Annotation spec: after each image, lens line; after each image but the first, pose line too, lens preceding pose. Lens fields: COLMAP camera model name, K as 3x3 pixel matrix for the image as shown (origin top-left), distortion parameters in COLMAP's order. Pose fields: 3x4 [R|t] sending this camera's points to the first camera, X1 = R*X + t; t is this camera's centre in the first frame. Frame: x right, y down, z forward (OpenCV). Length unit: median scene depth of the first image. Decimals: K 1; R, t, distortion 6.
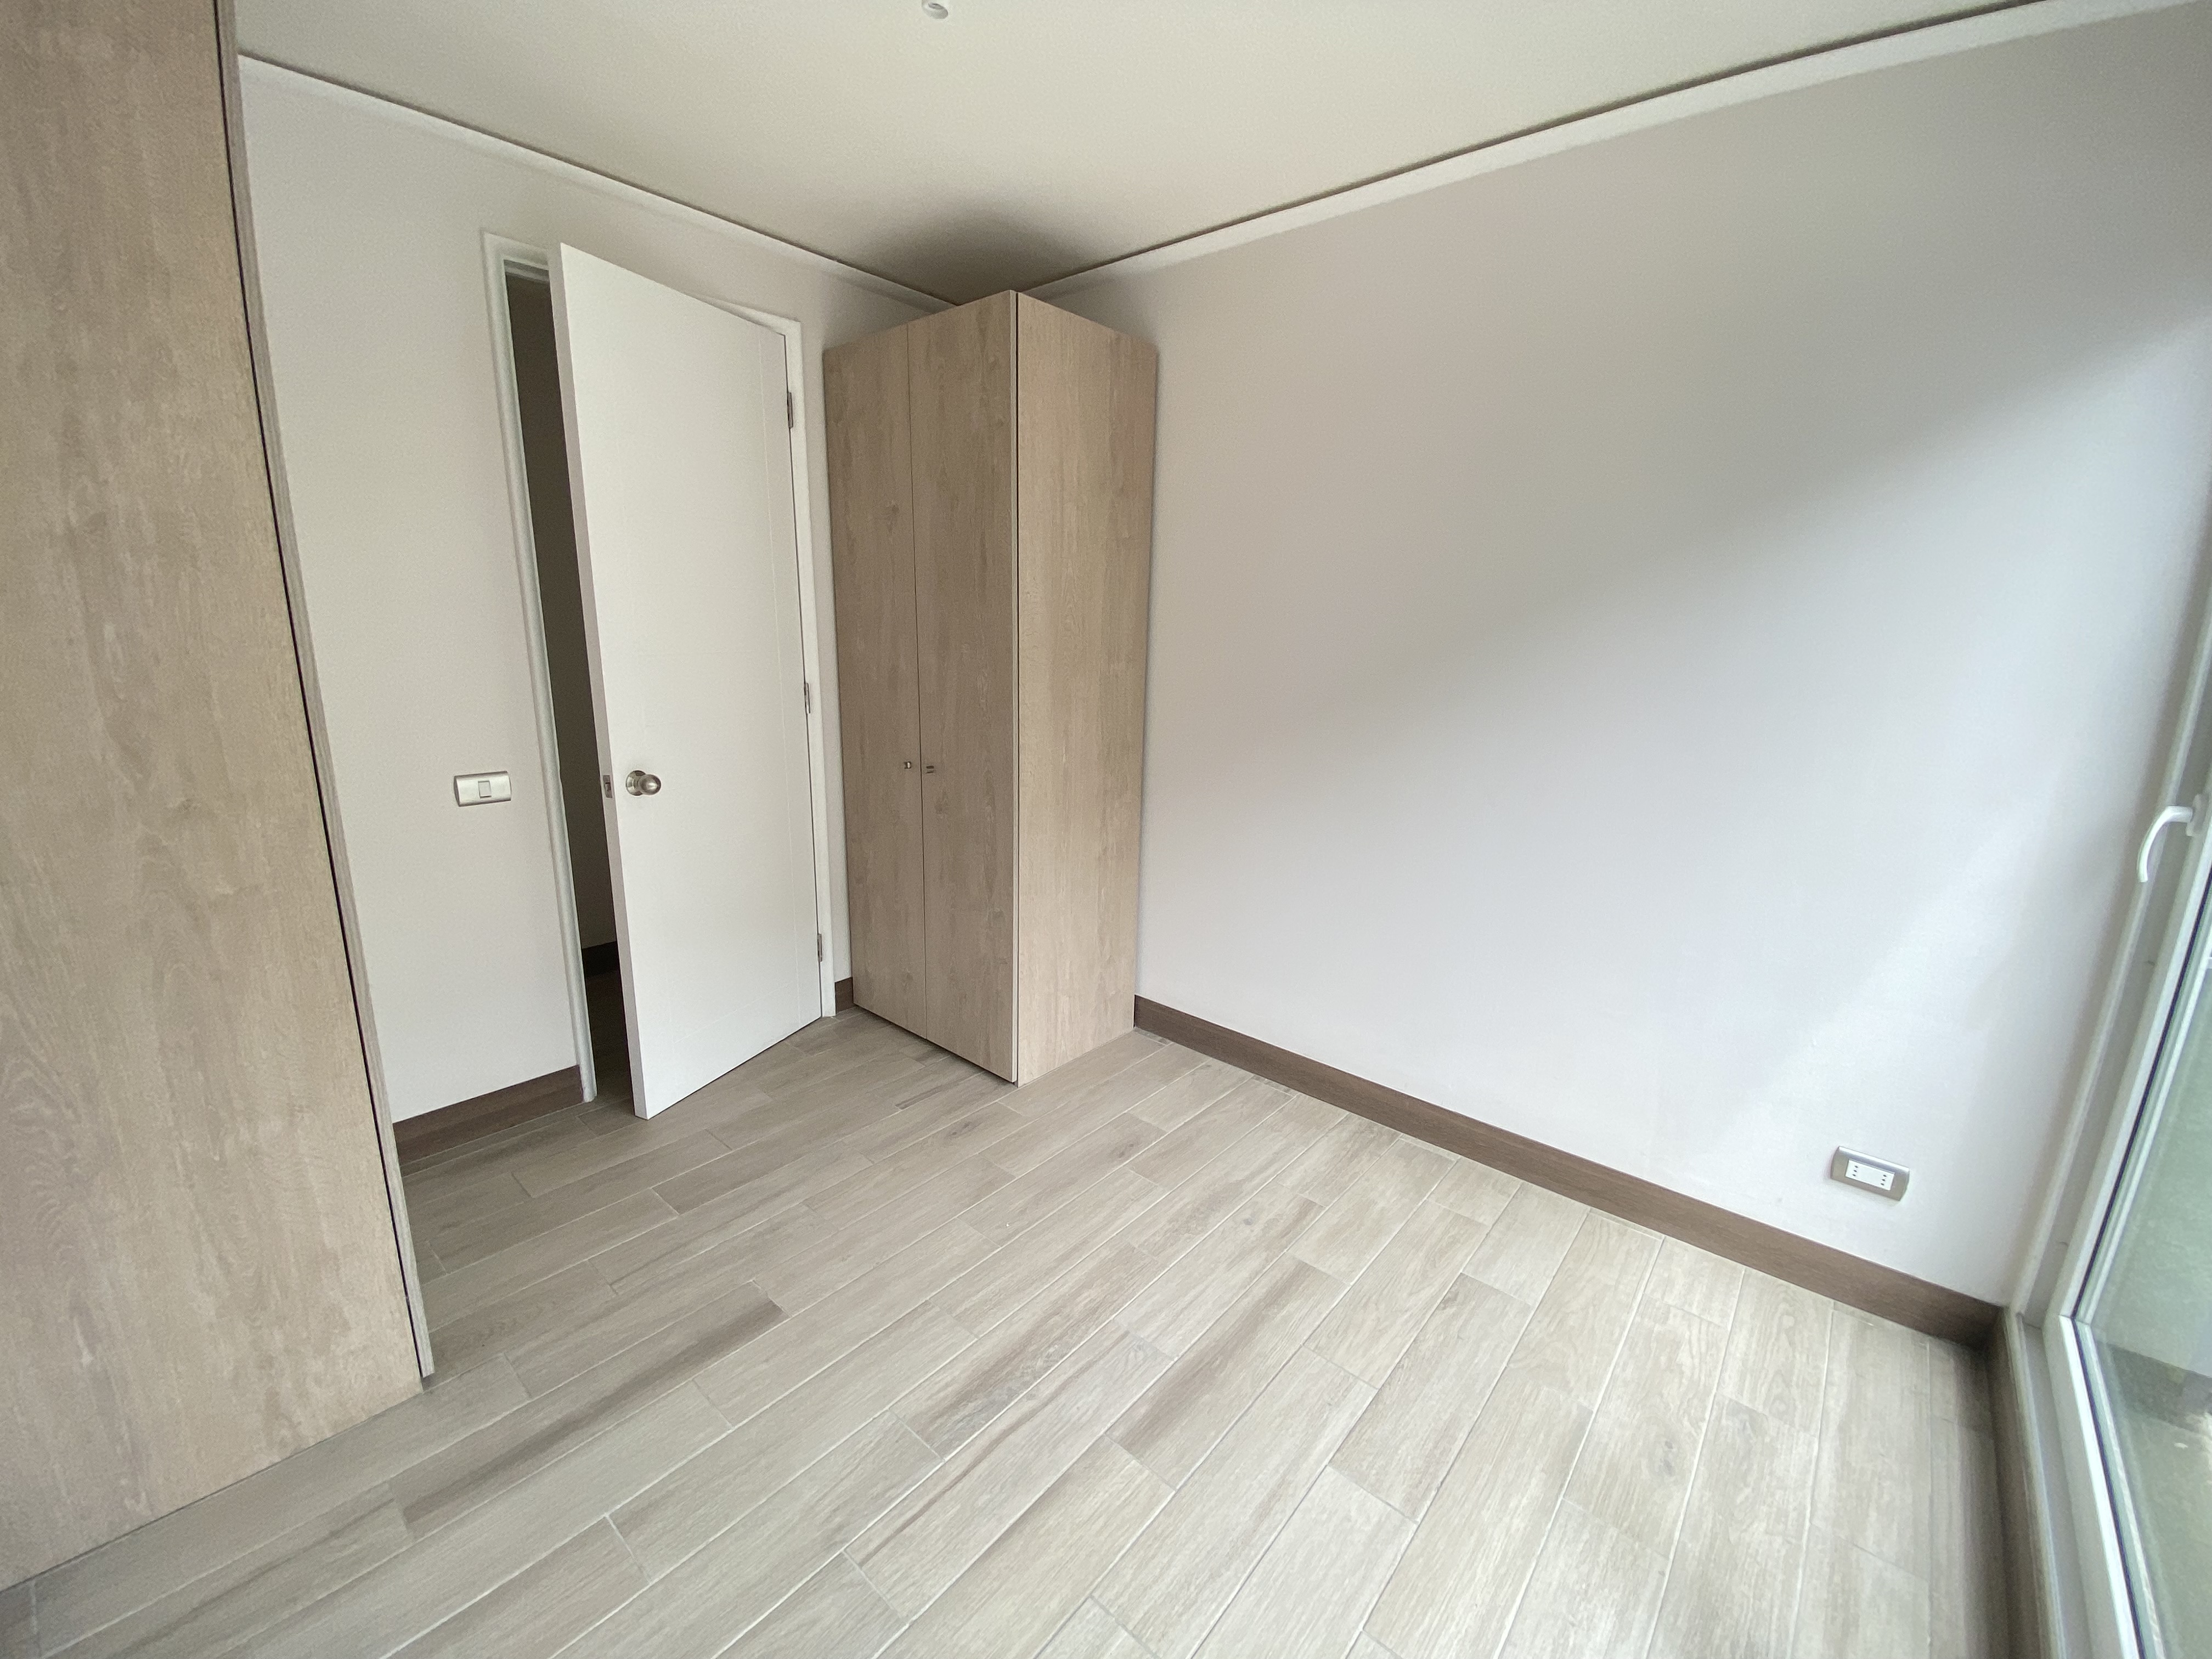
lens RADIAL K [[902.5, 0, 1106.0], [0, 902.5, 829.5], [0, 0, 1]] dist [-0.000188, -0.000208]
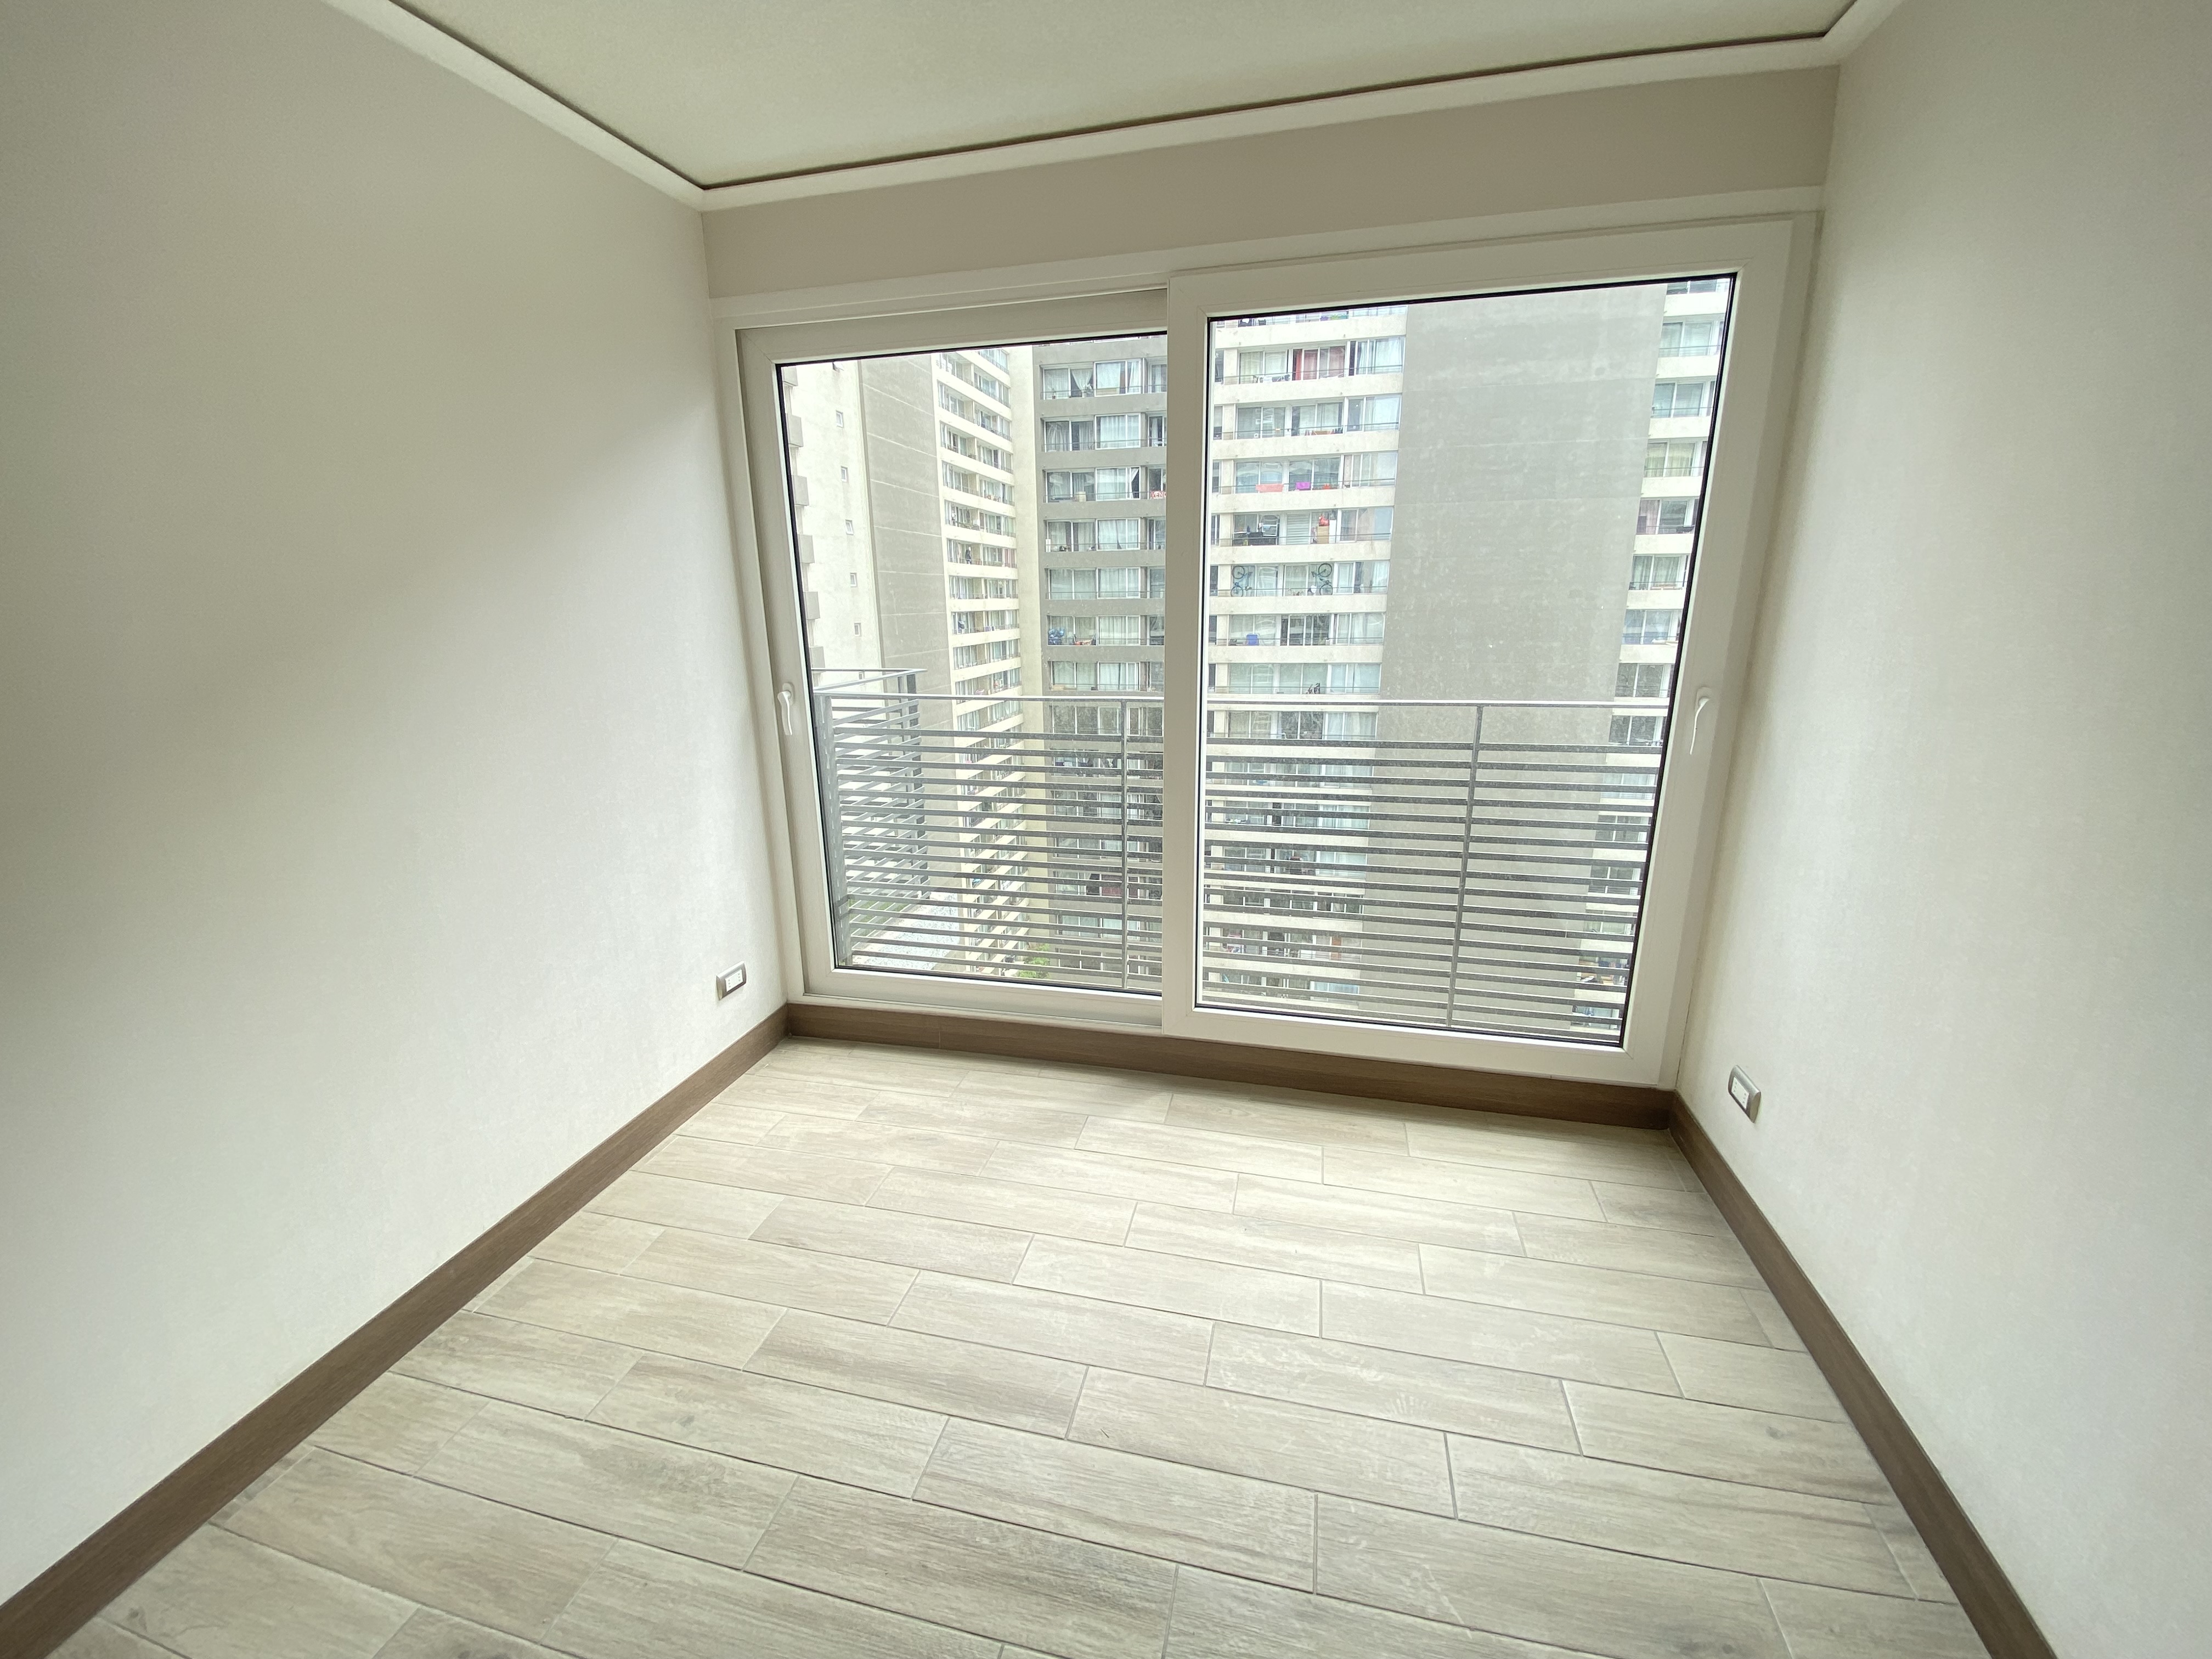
lens RADIAL K [[902.5, 0, 1106.0], [0, 902.5, 829.5], [0, 0, 1]] dist [-0.000188, -0.000208]
pose [[-0.457073, -0.242547, 0.855719, -0.606057], [0.201140, 0.908987, 0.365082, -0.244067], [-0.866388, 0.338988, -0.366687, 0.946950]]
